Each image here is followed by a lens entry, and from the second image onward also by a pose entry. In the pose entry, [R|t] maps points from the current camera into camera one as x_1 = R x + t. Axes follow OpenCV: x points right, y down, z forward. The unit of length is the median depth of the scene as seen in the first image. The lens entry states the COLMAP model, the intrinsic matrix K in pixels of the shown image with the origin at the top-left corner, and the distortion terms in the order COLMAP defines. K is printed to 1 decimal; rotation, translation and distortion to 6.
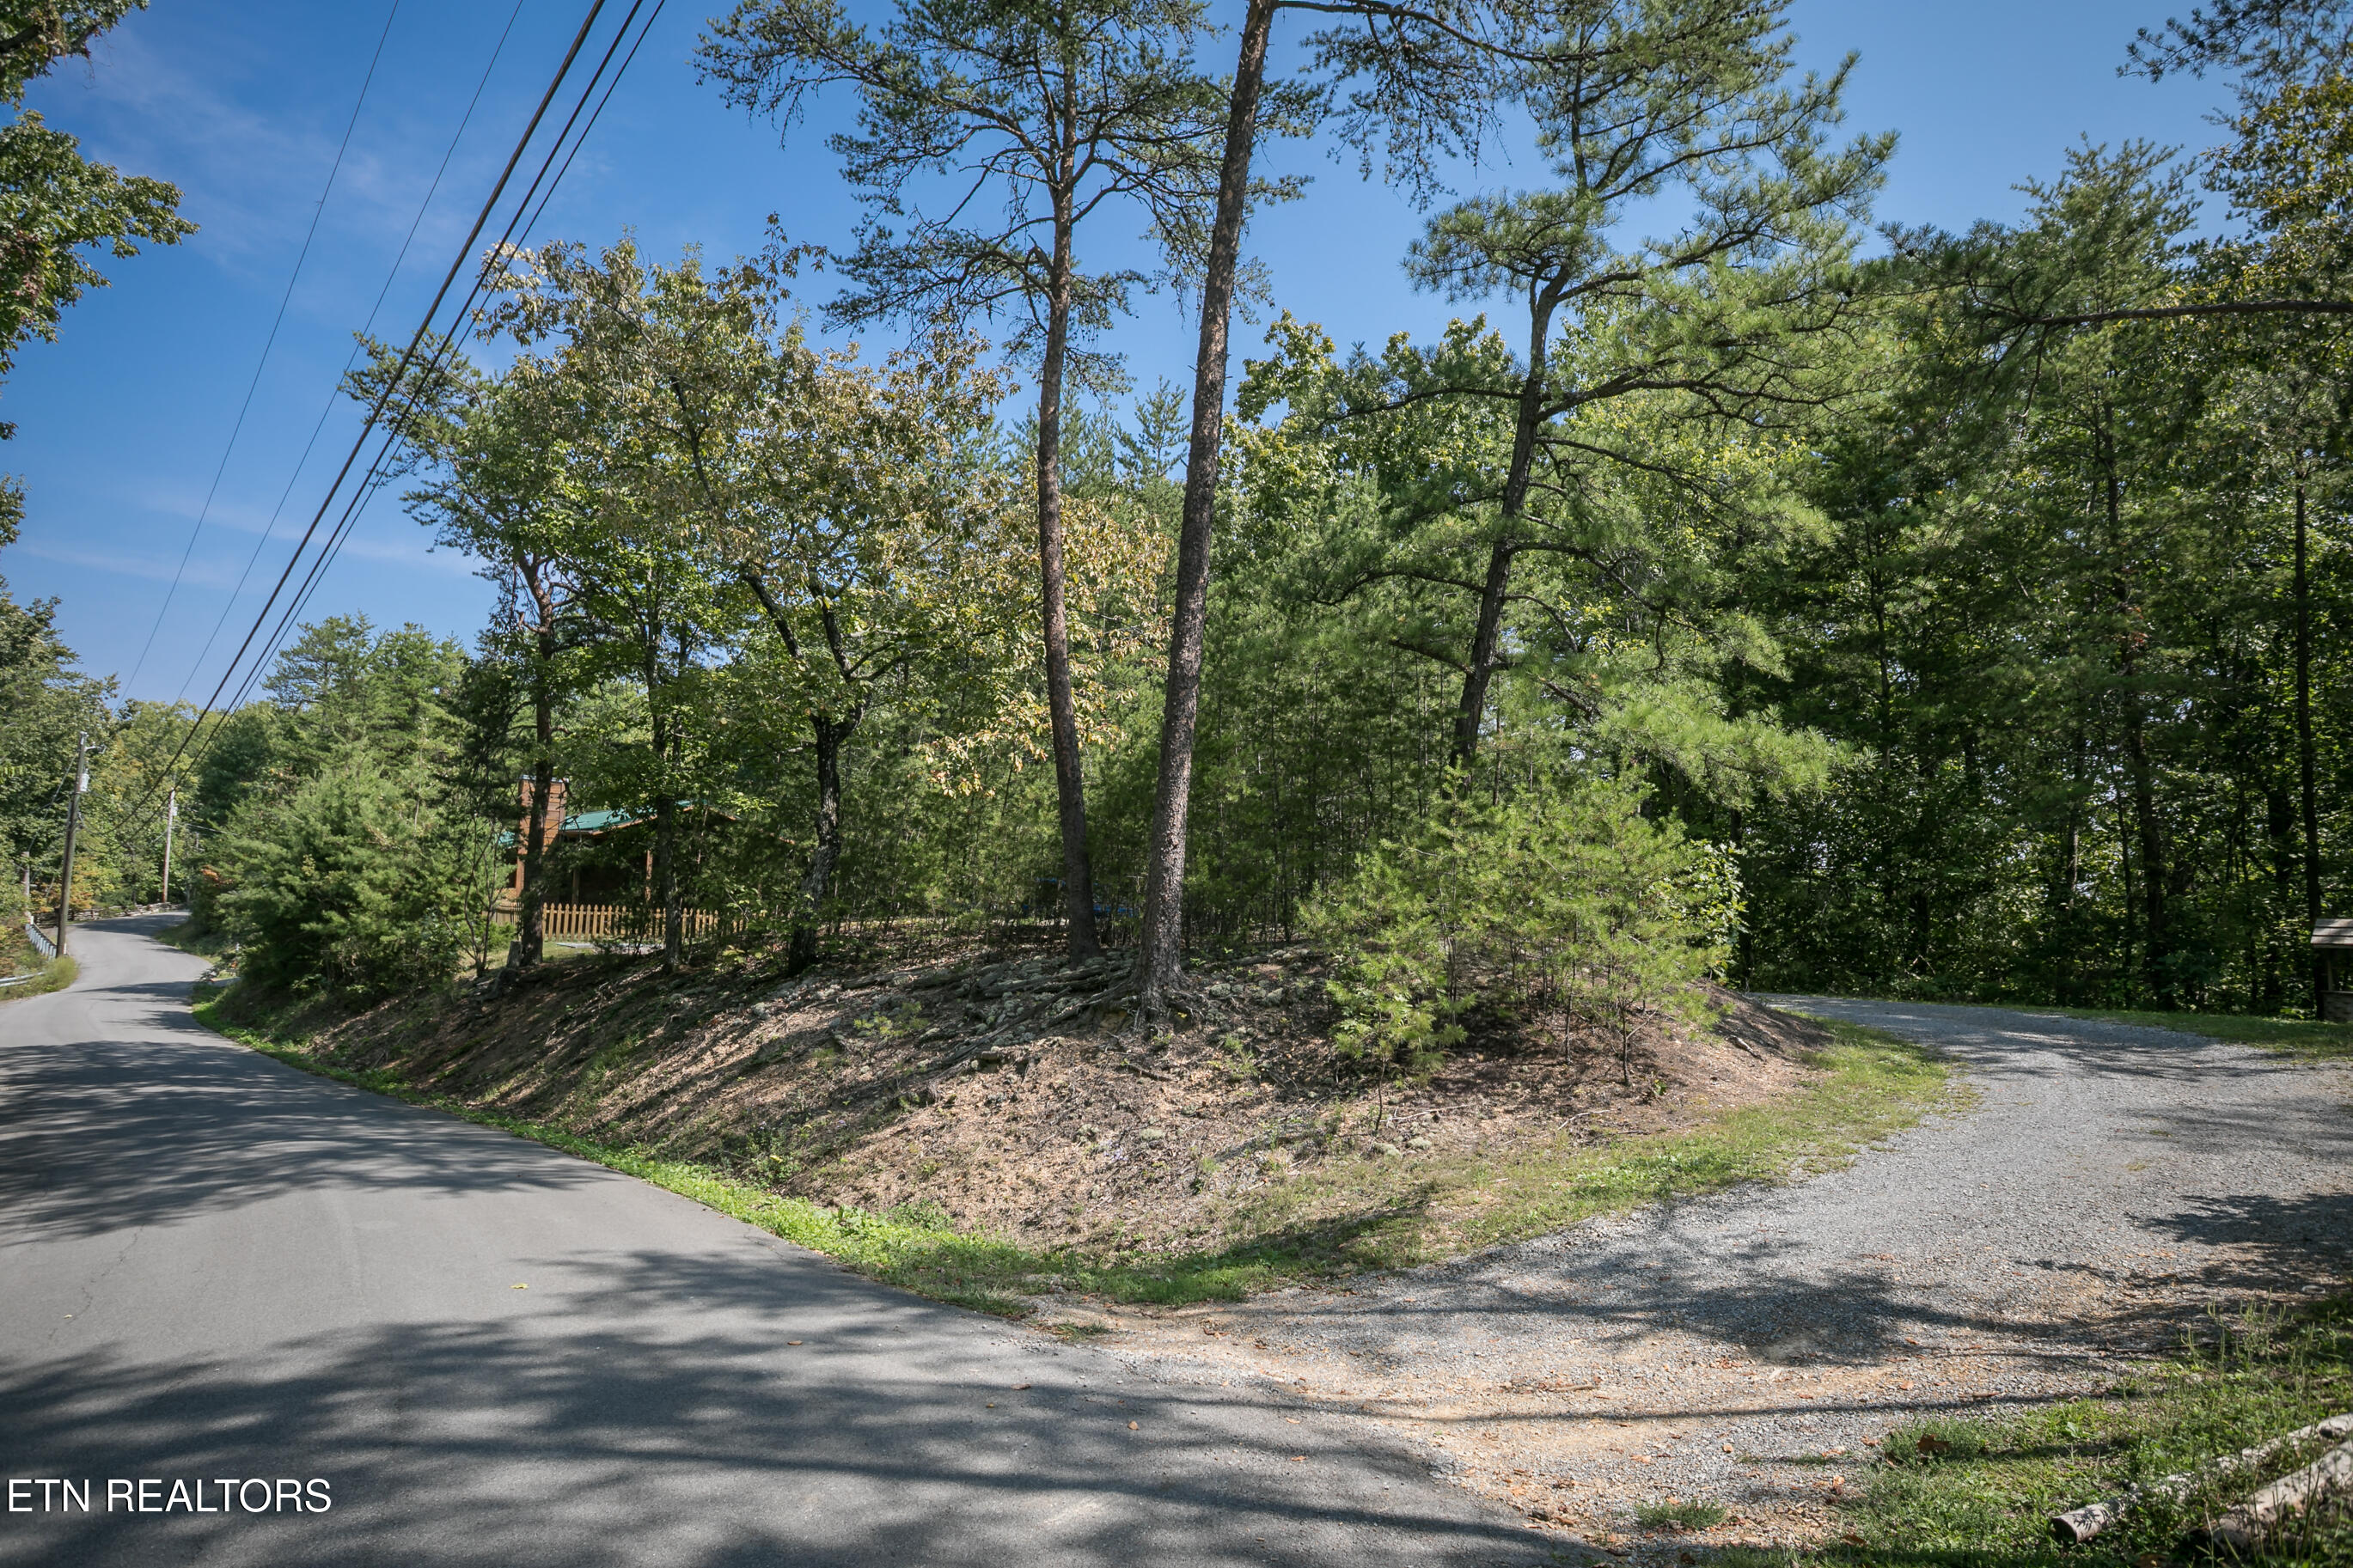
lens RADIAL K [[1496.9, 0, 1181.9], [0, 1496.9, 790.6], [0, 0, 1]] dist [-0.063669, 0.057742]
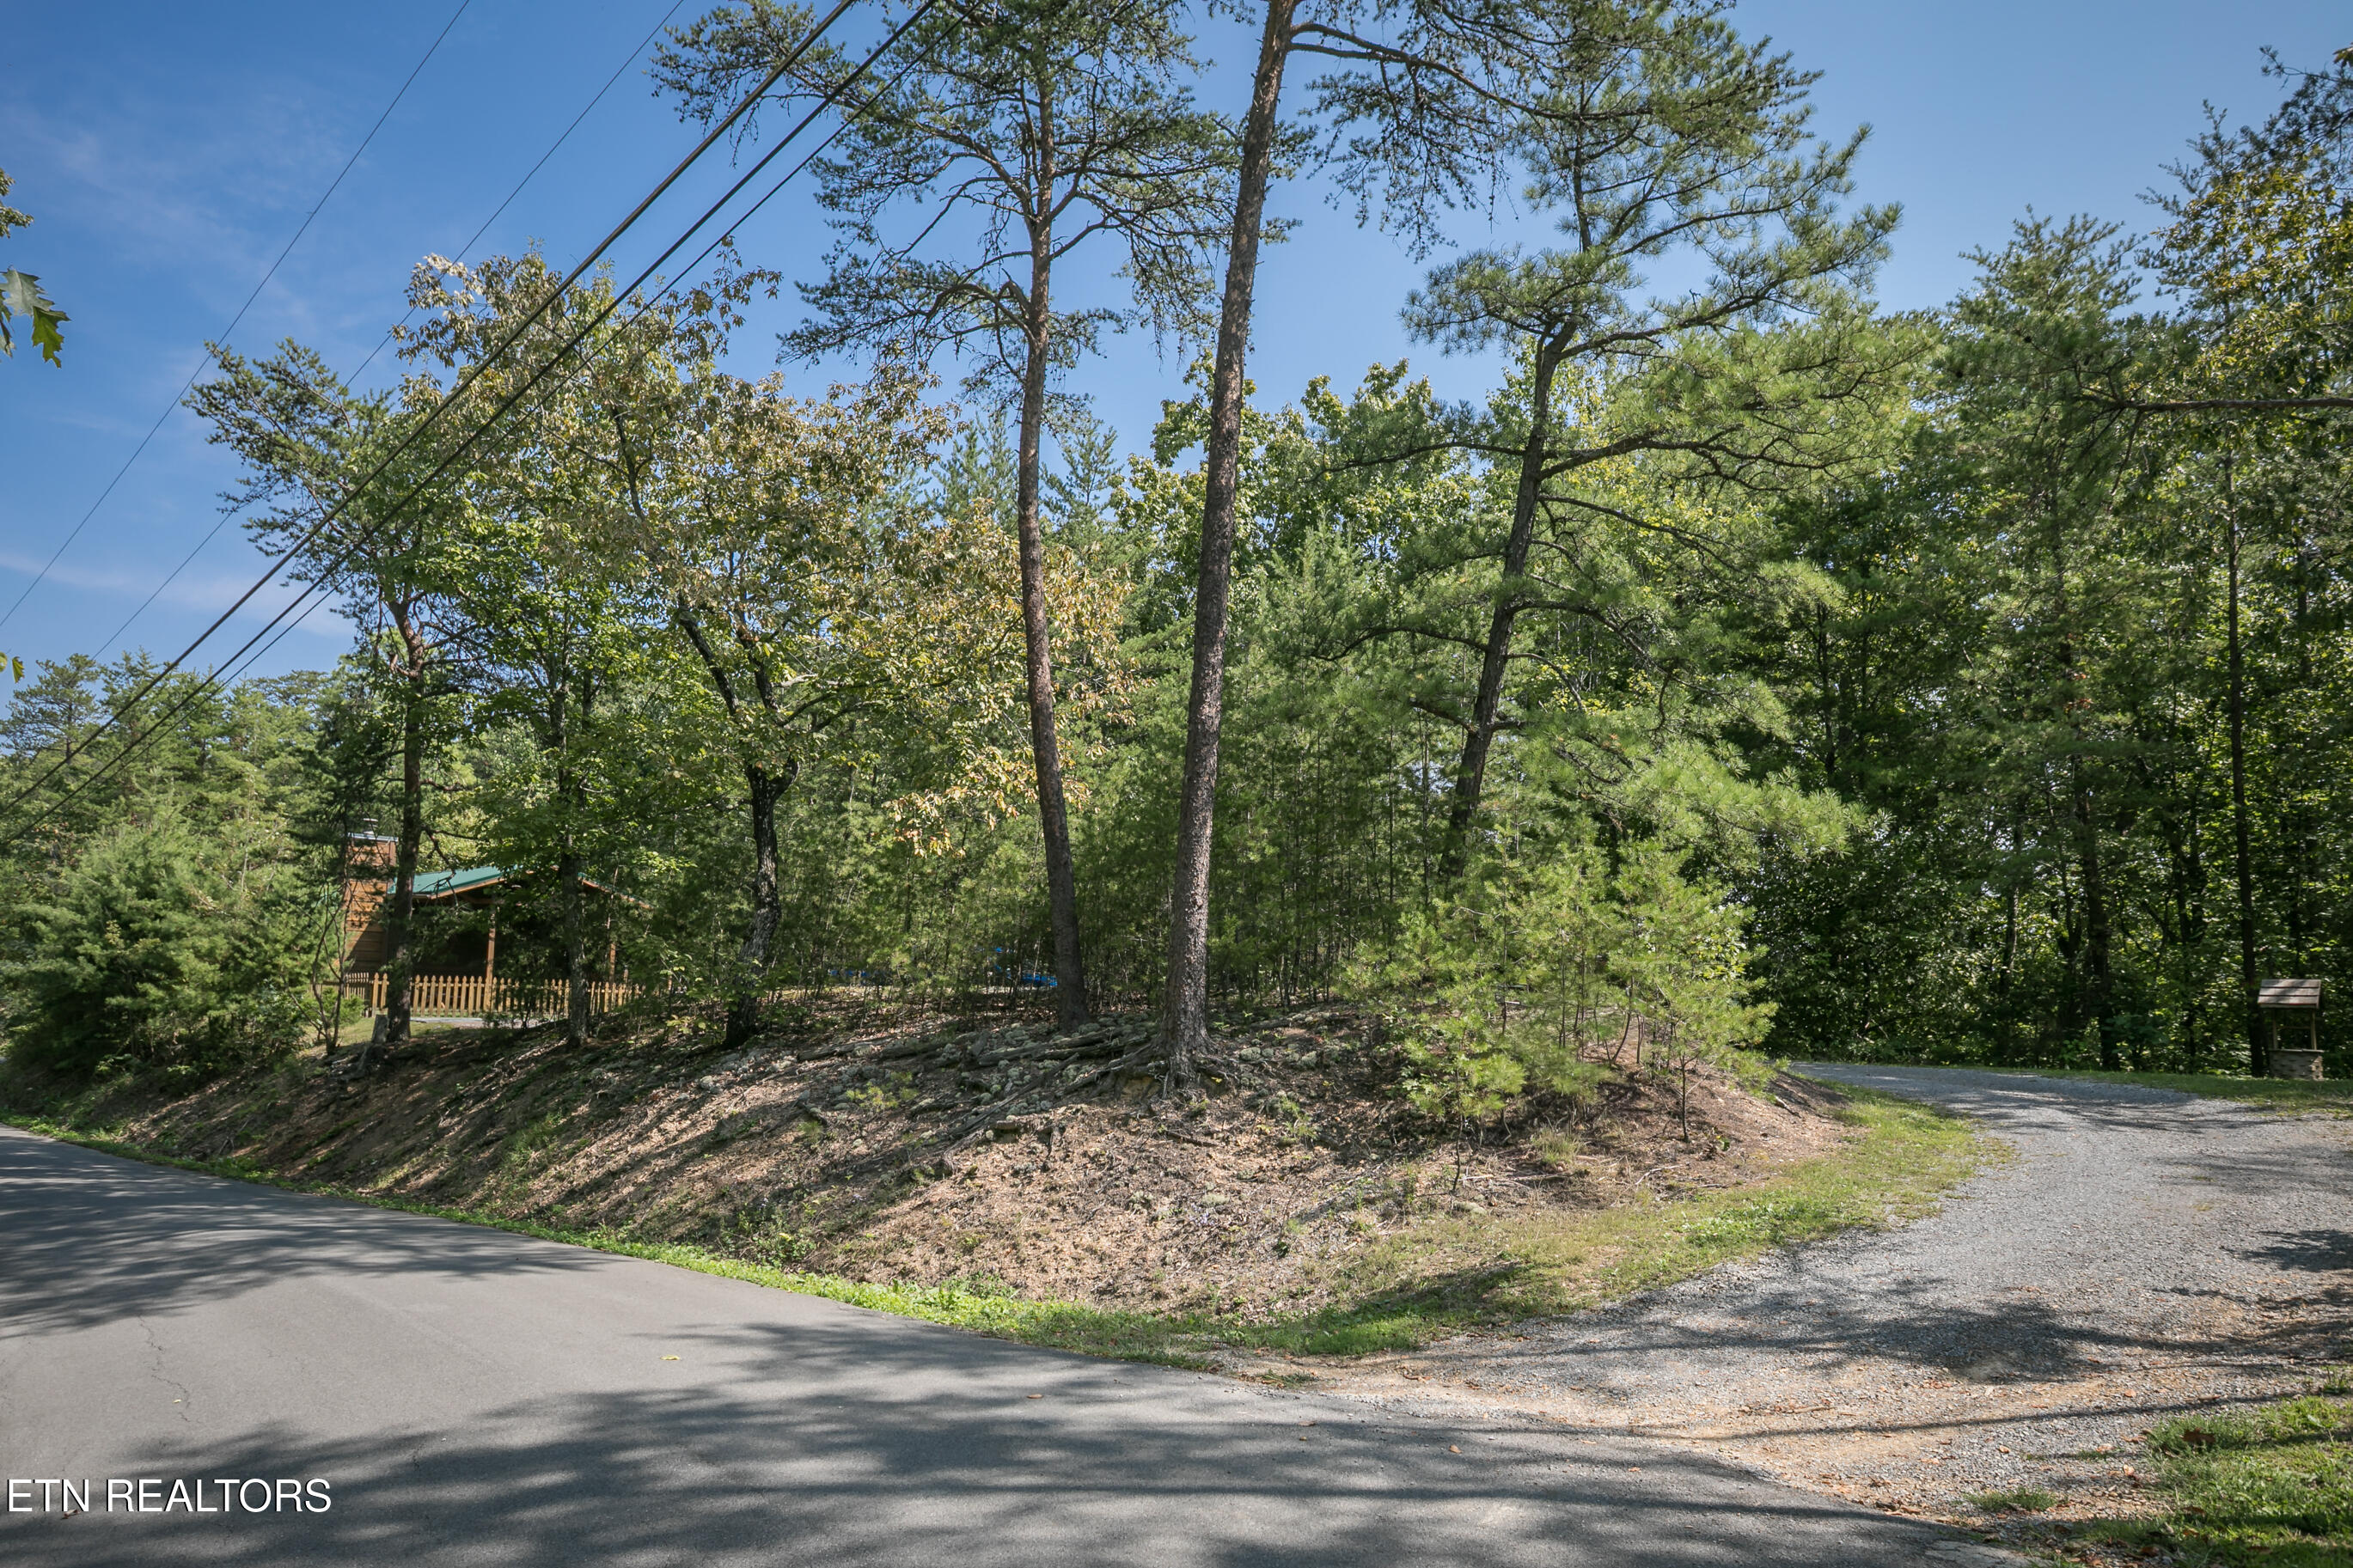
lens RADIAL K [[1606.2, 0, 1164.6], [0, 1606.2, 840.4], [0, 0, 1]] dist [-0.065353, 0.063673]
pose [[0.995537, 0.004290, 0.094273, -0.081486], [-0.003455, 0.999953, -0.009019, 0.002274], [-0.094308, 0.008653, 0.995505, -0.024003]]
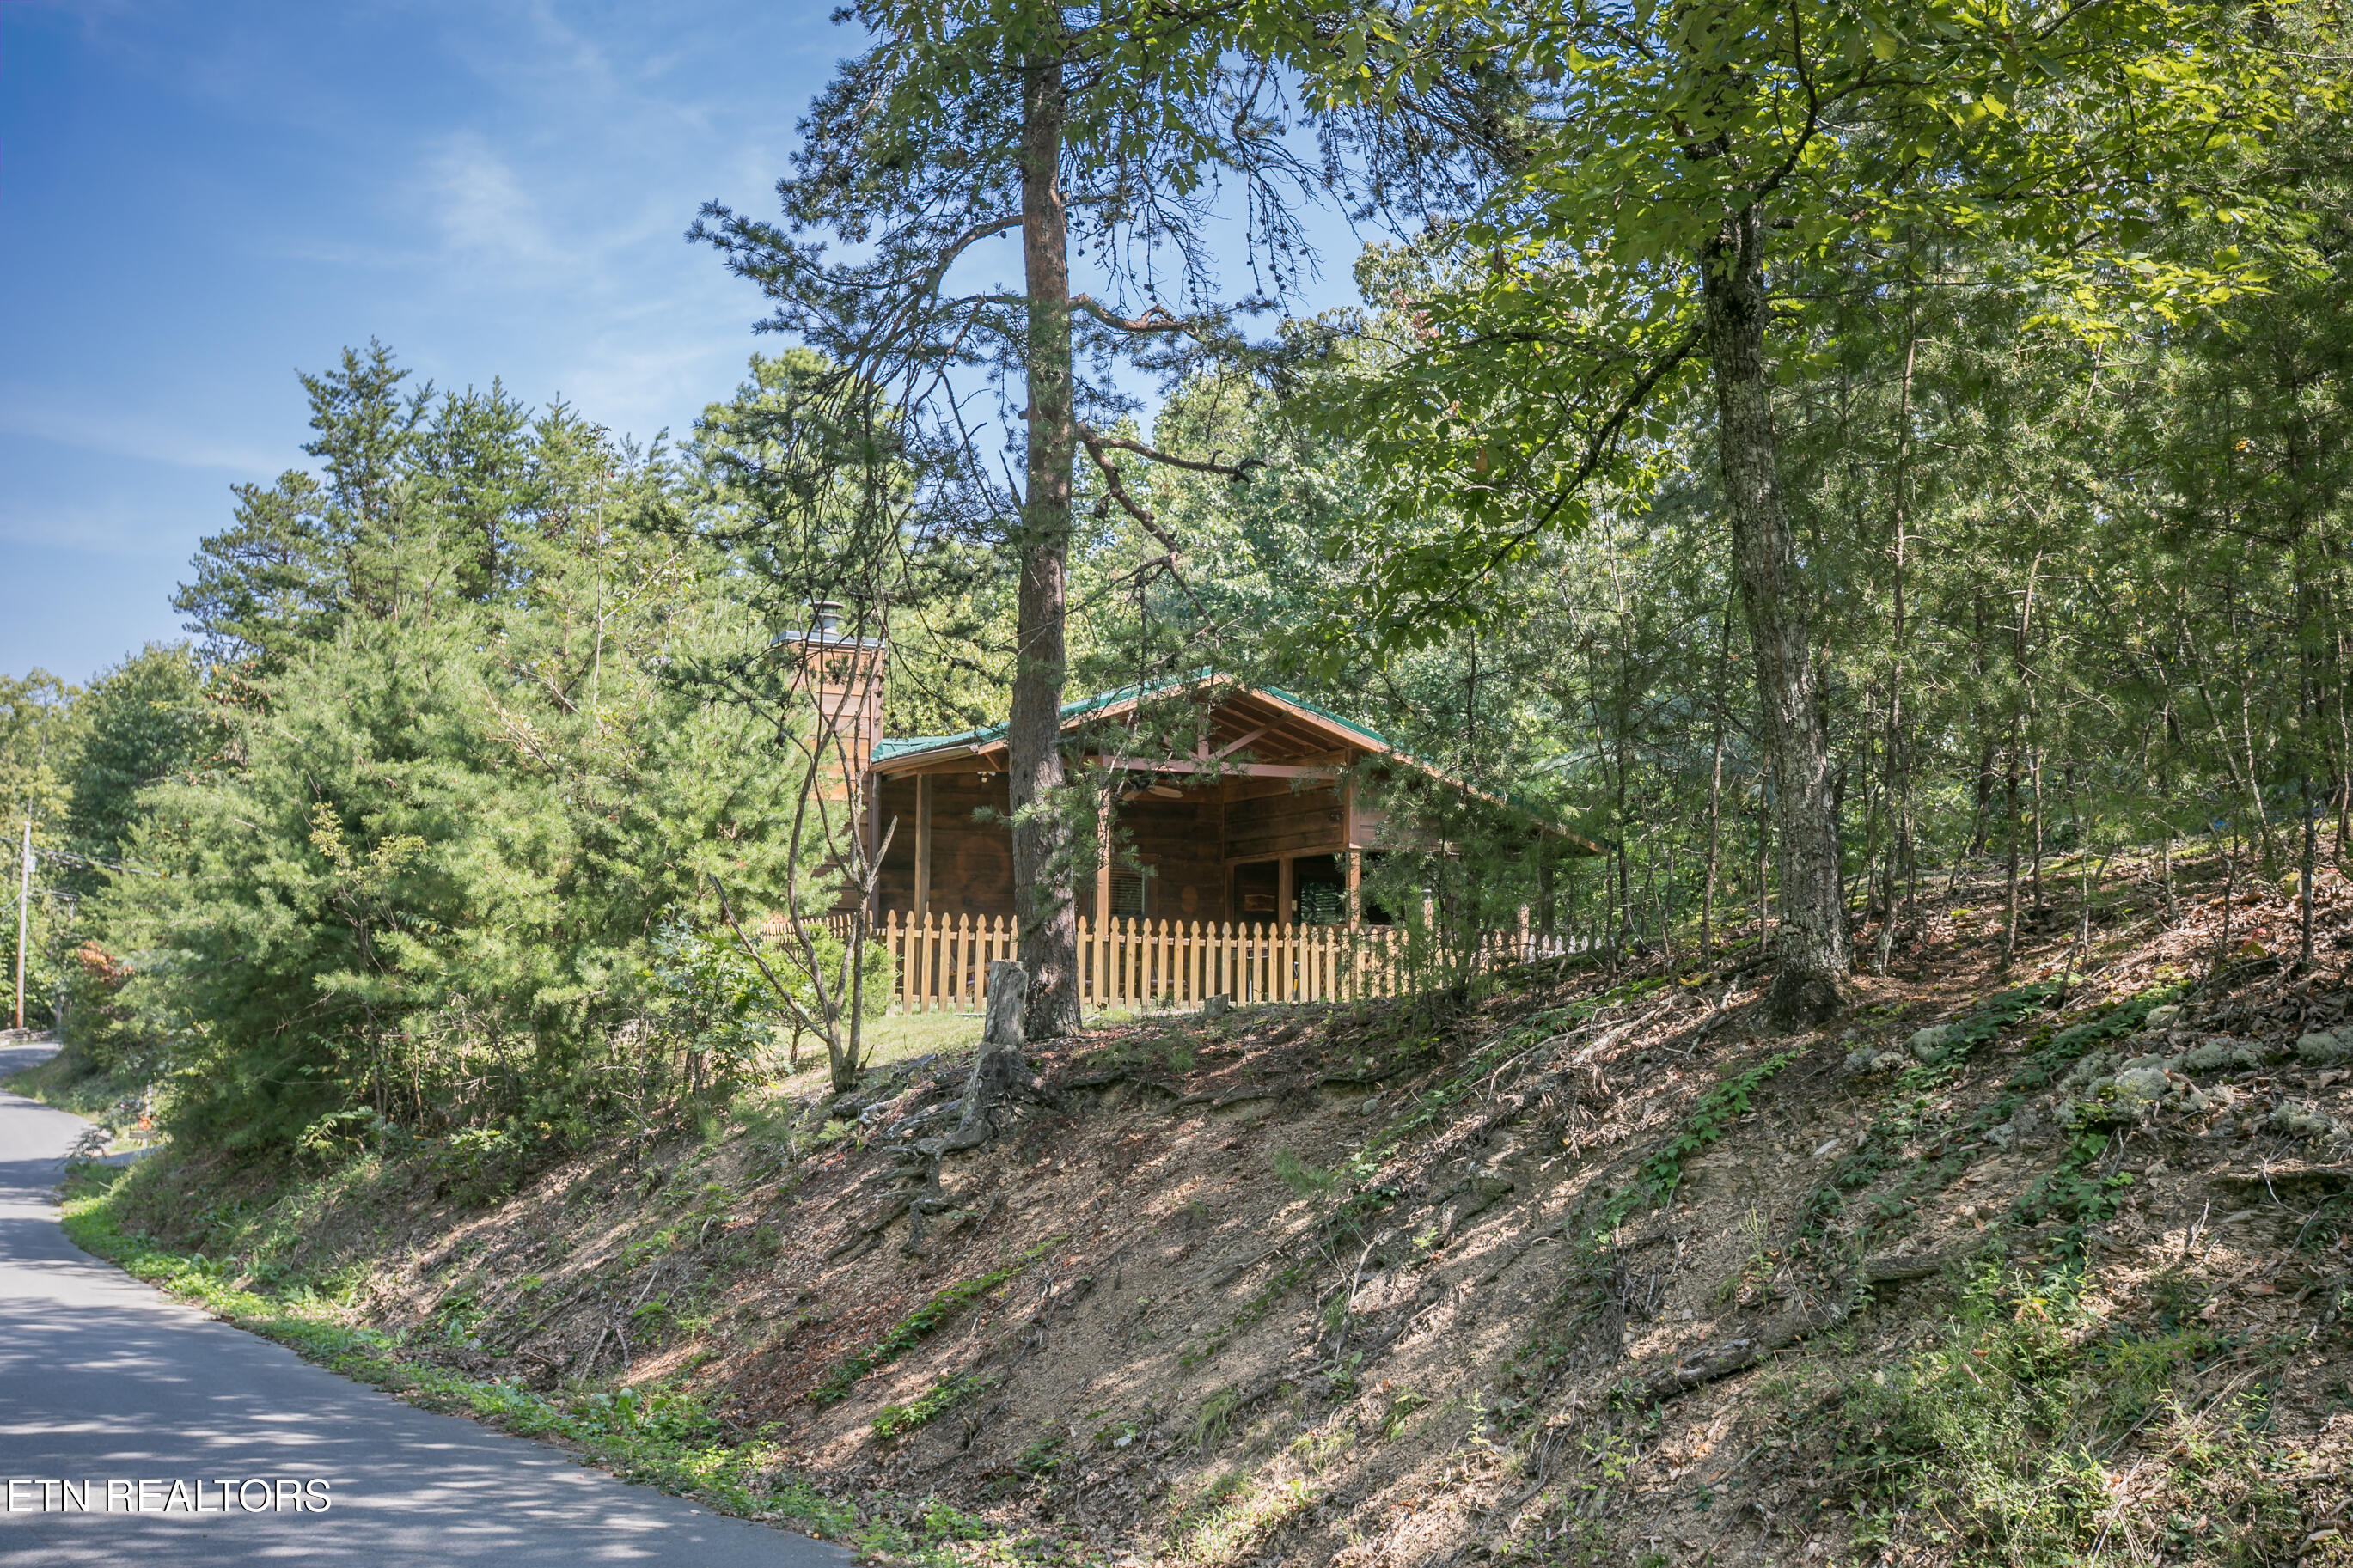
lens RADIAL K [[2677.5, 0, 1175.1], [0, 2677.5, 783.6], [0, 0, 1]] dist [0.082509, 0.003059]
pose [[0.978680, -0.040925, -0.201270, -0.390848], [0.039316, 0.999155, -0.011989, 0.094689], [0.201591, 0.003820, 0.979462, 0.592943]]
